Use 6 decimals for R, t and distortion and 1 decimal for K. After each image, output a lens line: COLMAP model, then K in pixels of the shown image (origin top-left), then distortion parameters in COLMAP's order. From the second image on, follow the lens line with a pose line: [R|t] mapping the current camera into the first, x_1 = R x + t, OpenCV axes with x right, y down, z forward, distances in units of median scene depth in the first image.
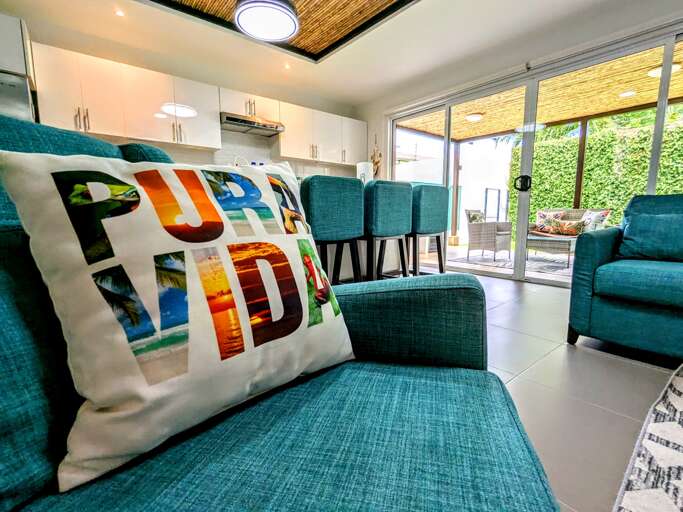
lens RADIAL K [[325.0, 0, 341.8], [0, 325.0, 254.2], [0, 0, 1]] dist [0.000844, 0.000091]
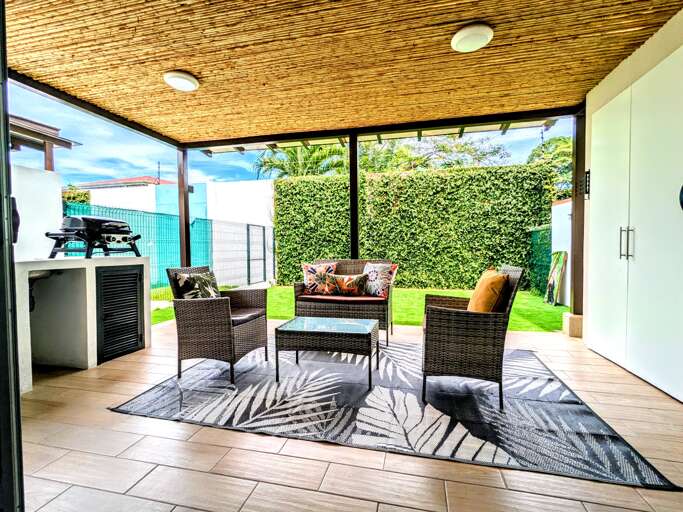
lens RADIAL K [[322.8, 0, 346.5], [0, 322.8, 253.7], [0, 0, 1]] dist [-0.025455, -0.000357]
pose [[0.784884, -0.019632, 0.619331, 0.342950], [0.085838, 0.993306, -0.077297, -0.115825], [-0.613668, 0.113832, 0.781316, 0.571371]]
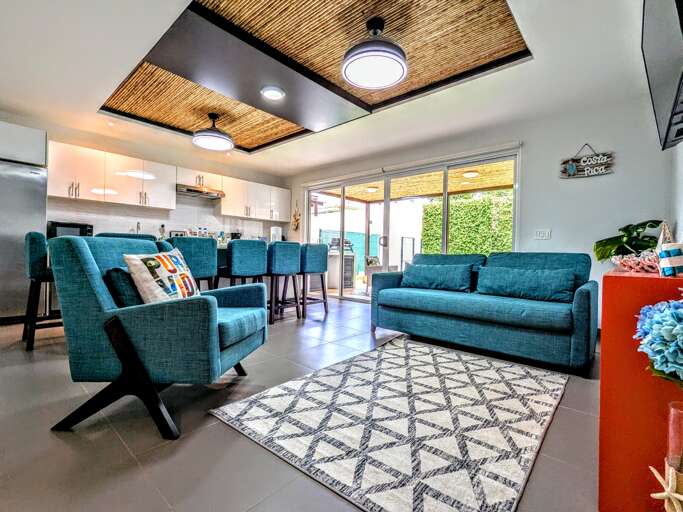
lens RADIAL K [[322.8, 0, 346.5], [0, 322.8, 253.7], [0, 0, 1]] dist [-0.025455, -0.000357]
pose [[0.986873, 0.021053, 0.160118, 0.104378], [-0.001431, 0.992567, -0.121687, 0.018853], [-0.161489, 0.119861, 0.979569, -0.338258]]
